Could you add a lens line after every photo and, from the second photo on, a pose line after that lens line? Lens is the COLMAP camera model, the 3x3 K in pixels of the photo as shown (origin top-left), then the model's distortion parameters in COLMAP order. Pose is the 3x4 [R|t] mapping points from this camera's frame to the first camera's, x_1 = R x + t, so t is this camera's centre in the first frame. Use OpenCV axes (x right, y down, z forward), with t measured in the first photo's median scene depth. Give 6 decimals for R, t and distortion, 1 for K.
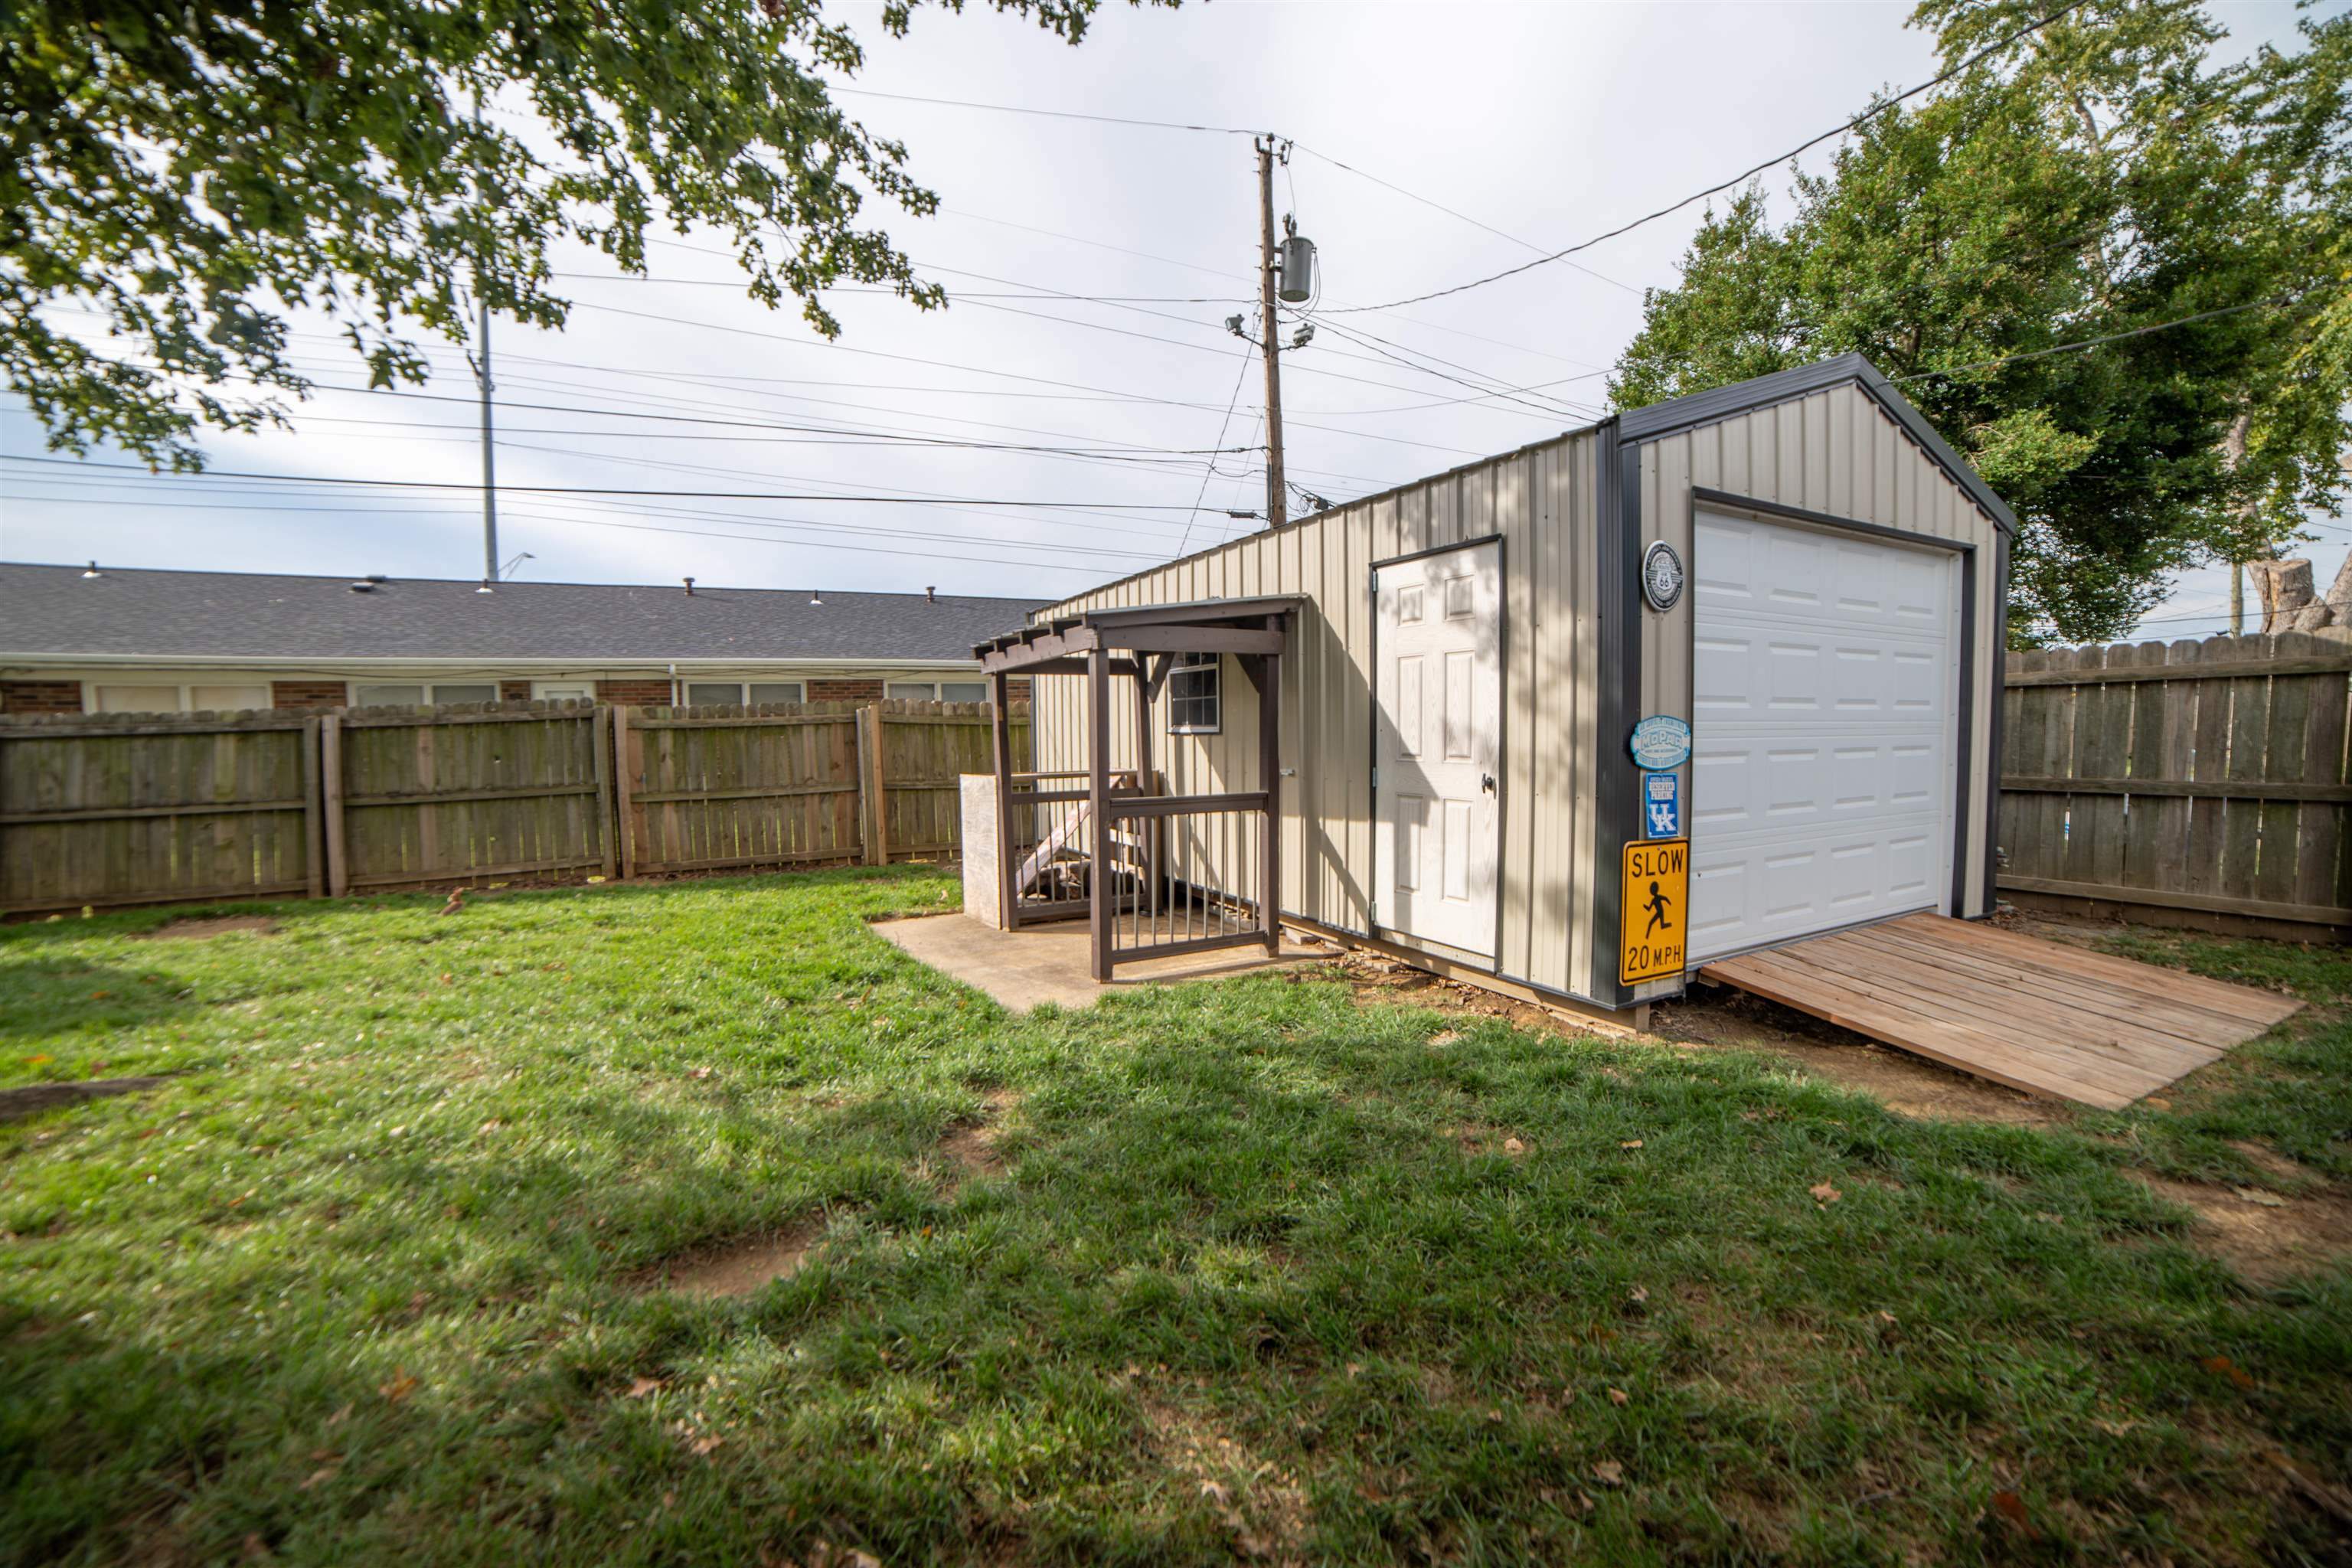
lens RADIAL K [[966.1, 0, 1167.3], [0, 966.1, 780.2], [0, 0, 1]] dist [-0.107366, 0.038448]
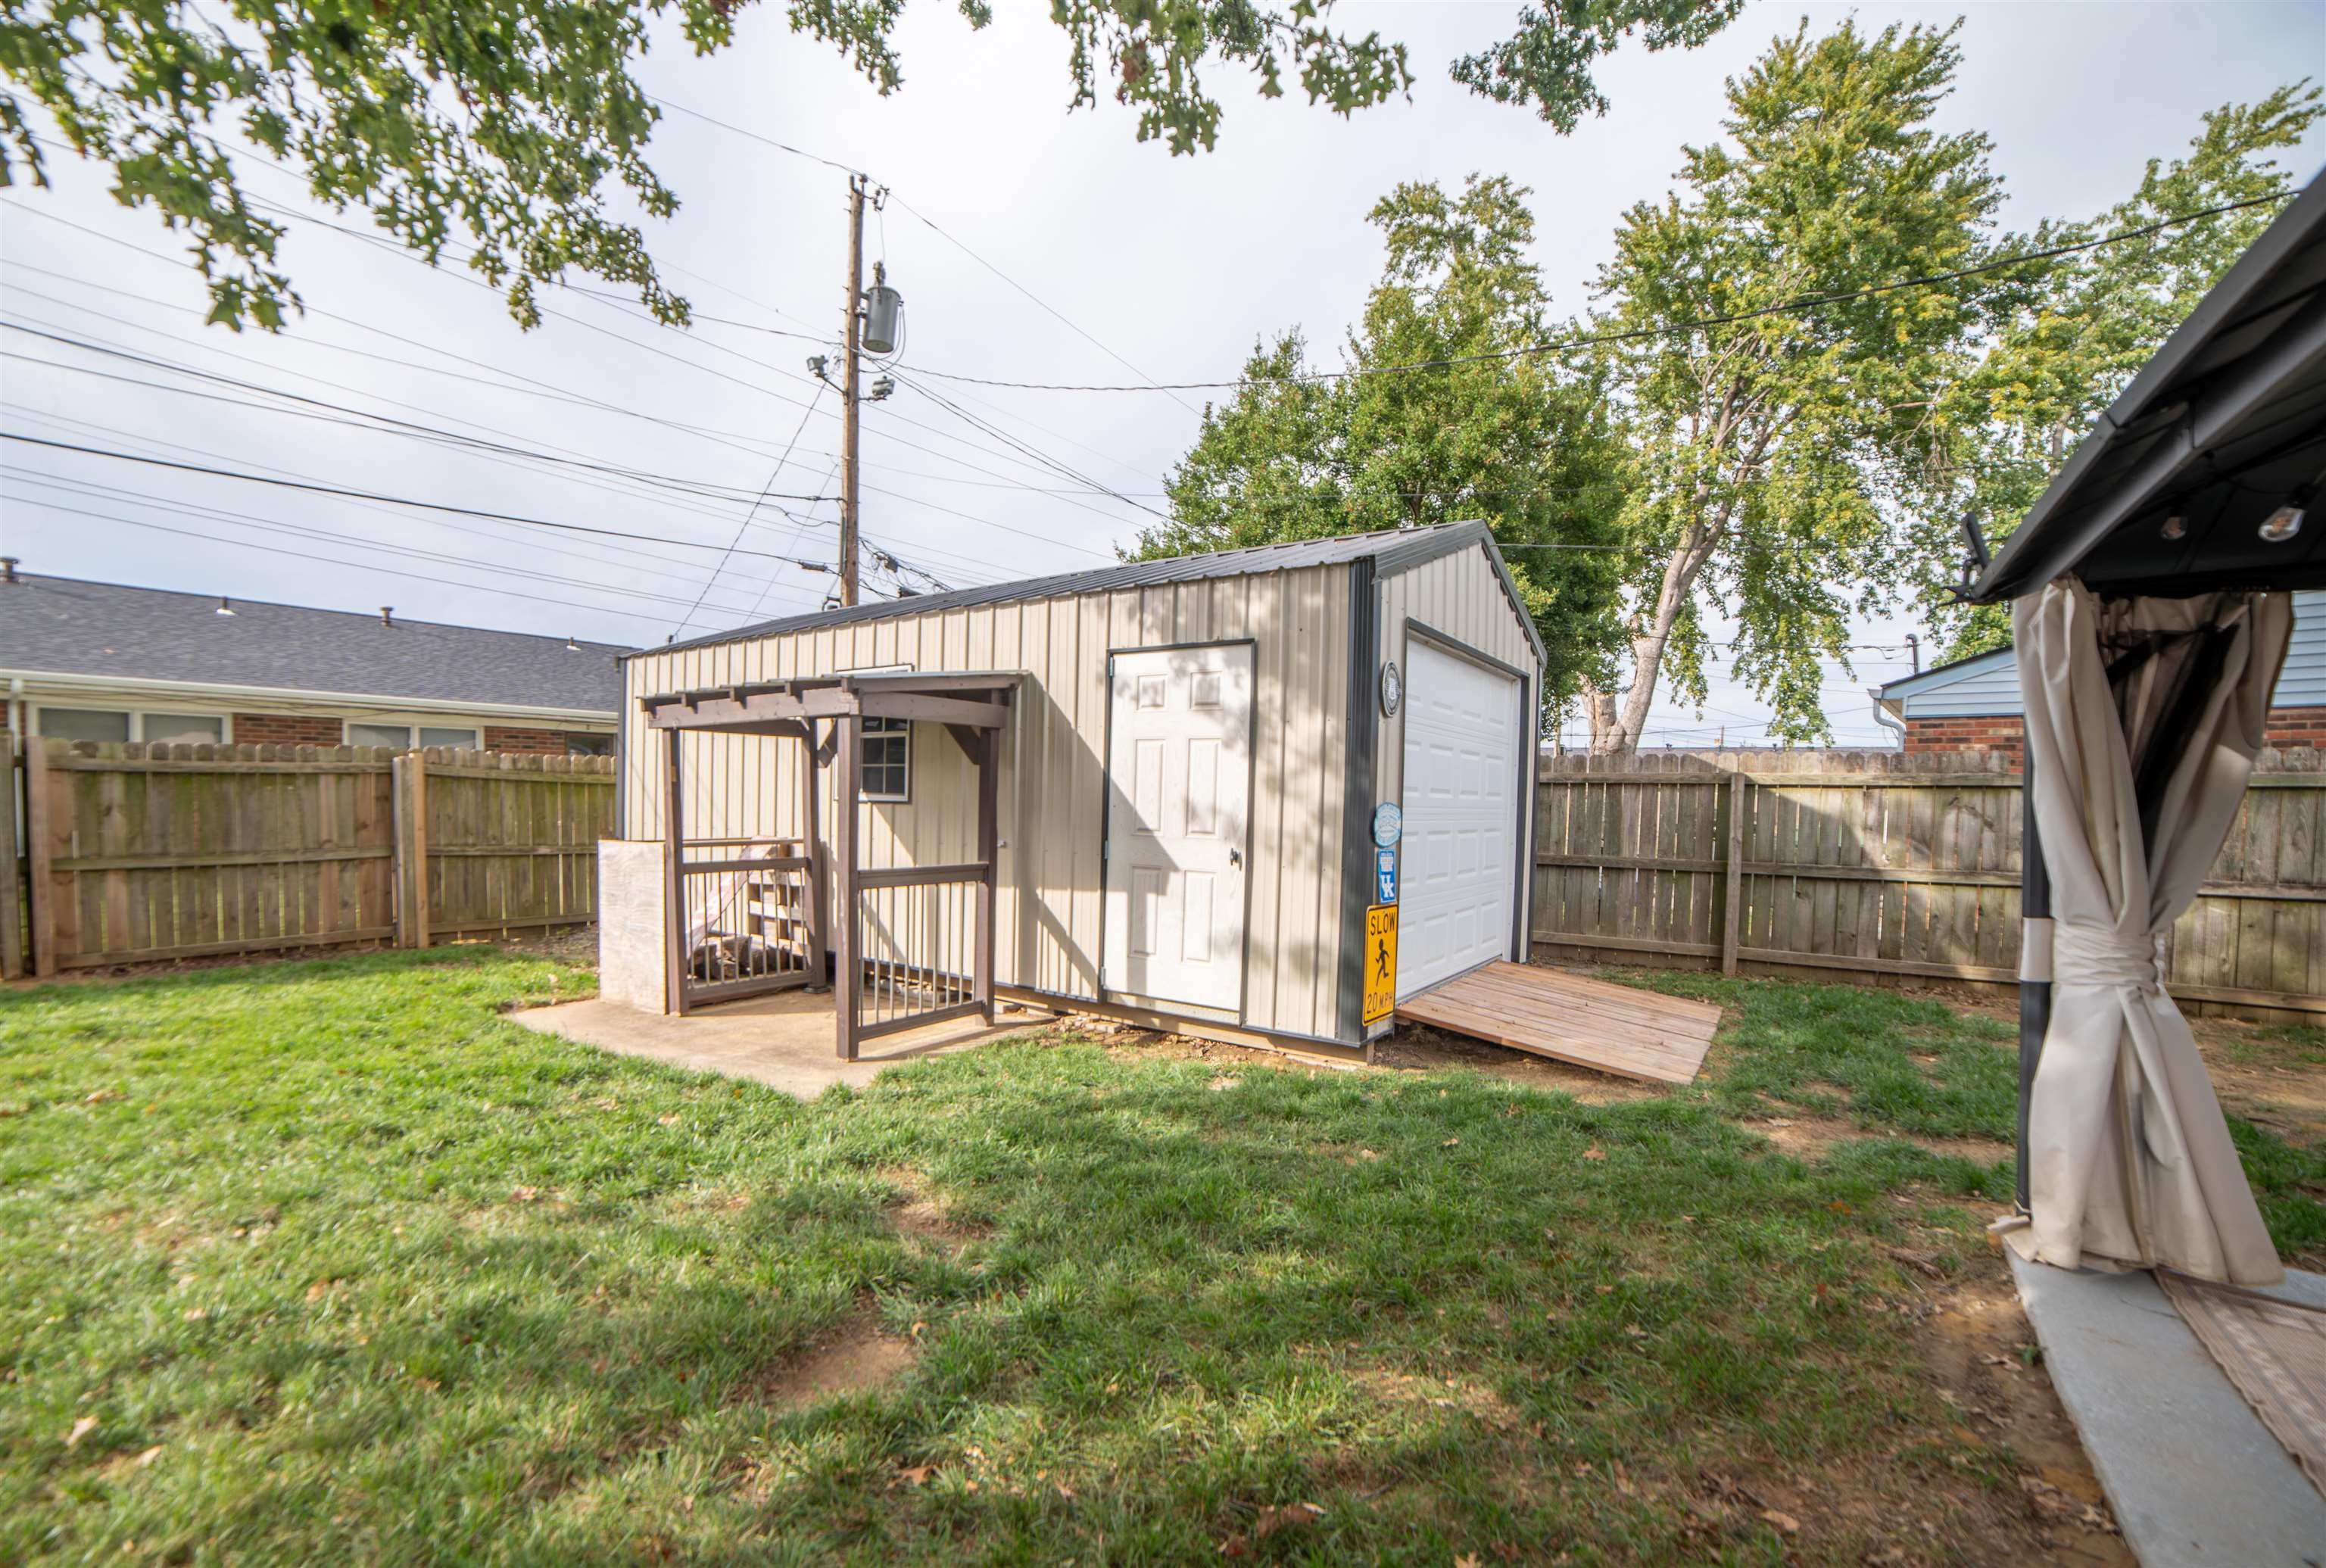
lens RADIAL K [[987.7, 0, 1159.7], [0, 987.7, 833.9], [0, 0, 1]] dist [-0.100865, 0.026518]
pose [[0.896874, 0.016806, 0.441966, -0.219498], [-0.009646, 0.999783, -0.018442, -0.001206], [-0.442180, 0.012276, 0.896842, -0.009429]]
